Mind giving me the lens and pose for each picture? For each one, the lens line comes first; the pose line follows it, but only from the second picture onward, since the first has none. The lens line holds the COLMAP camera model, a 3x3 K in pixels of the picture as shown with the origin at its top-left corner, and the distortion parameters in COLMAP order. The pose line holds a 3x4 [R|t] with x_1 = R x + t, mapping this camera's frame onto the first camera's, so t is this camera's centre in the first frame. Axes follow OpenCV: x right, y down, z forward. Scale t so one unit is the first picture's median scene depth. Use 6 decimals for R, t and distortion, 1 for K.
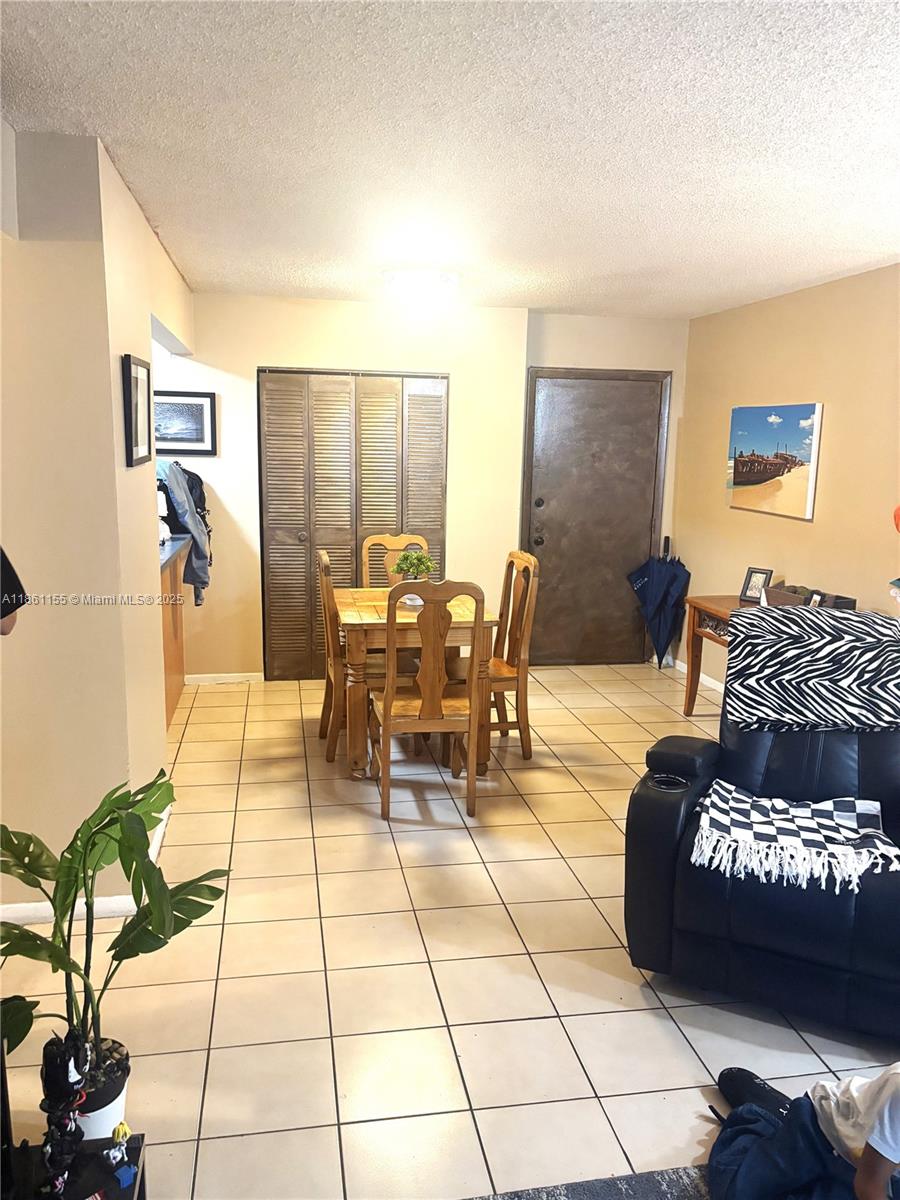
lens RADIAL K [[905.1, 0, 450.0], [0, 905.1, 600.0], [0, 0, 1]] dist [0.096923, -0.003963]
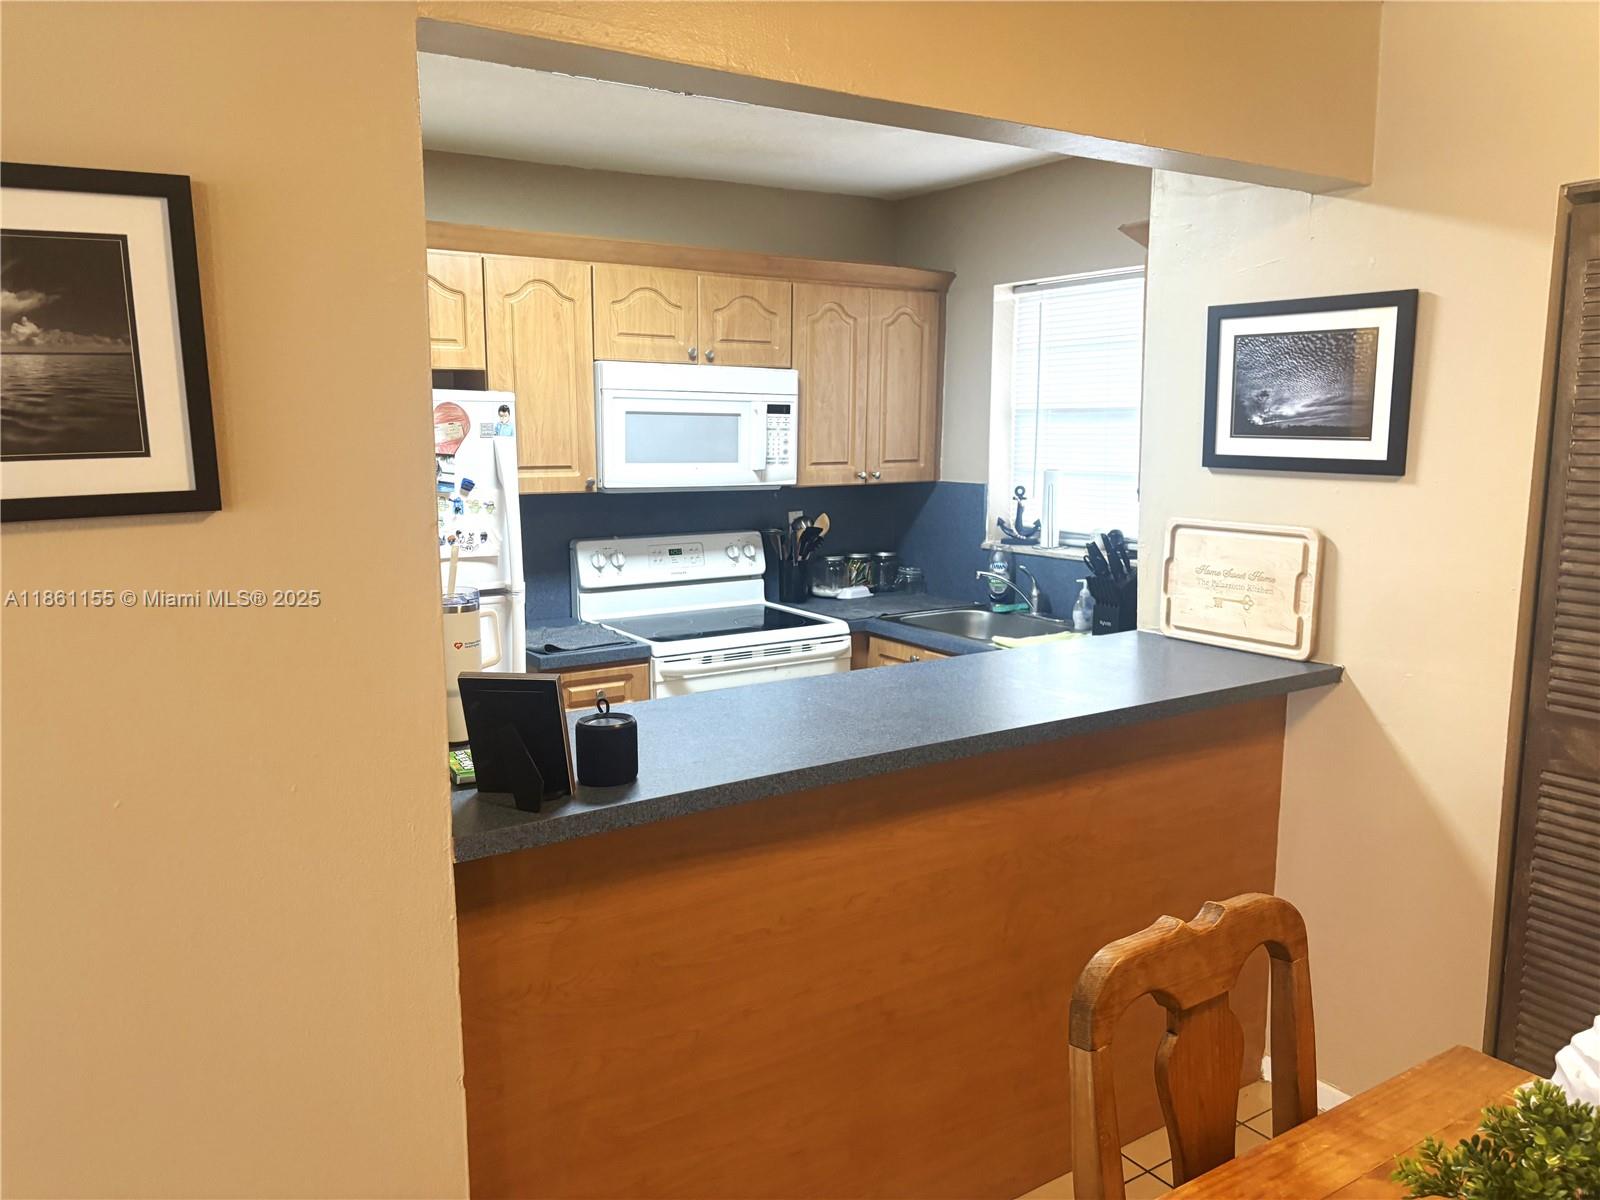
lens RADIAL K [[1206.8, 0, 800.0], [0, 1206.8, 600.0], [0, 0, 1]] dist [0.096923, -0.003963]
pose [[0.546232, 0.120244, -0.828959, 0.007716], [-0.148958, 0.987813, 0.045132, -0.102402], [0.824283, 0.098828, 0.557486, 0.575333]]
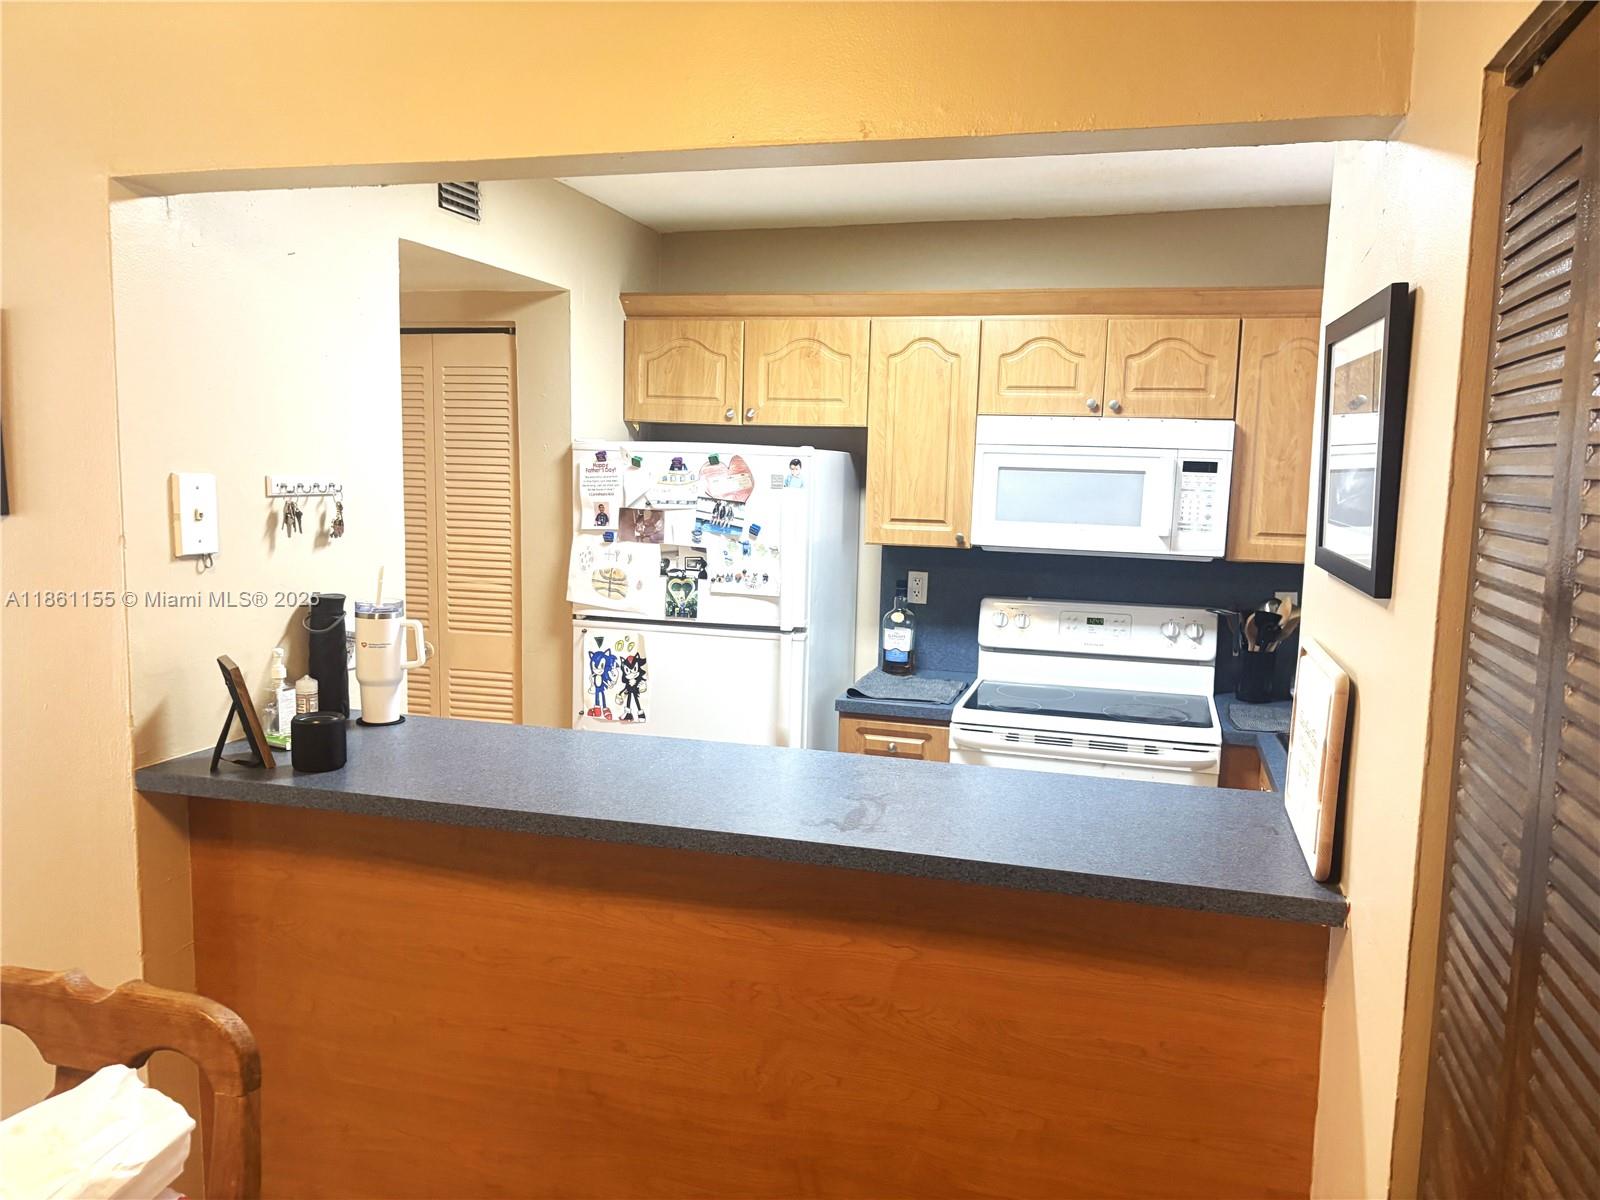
lens RADIAL K [[1200.7, 0, 800.0], [0, 1200.7, 600.0], [0, 0, 1]] dist [0.031962, -0.008167]
pose [[-0.285720, 0.100811, -0.952996, 0.014757], [-0.194636, 0.967620, 0.160712, -0.122466], [0.938340, 0.231406, -0.256847, 0.677130]]
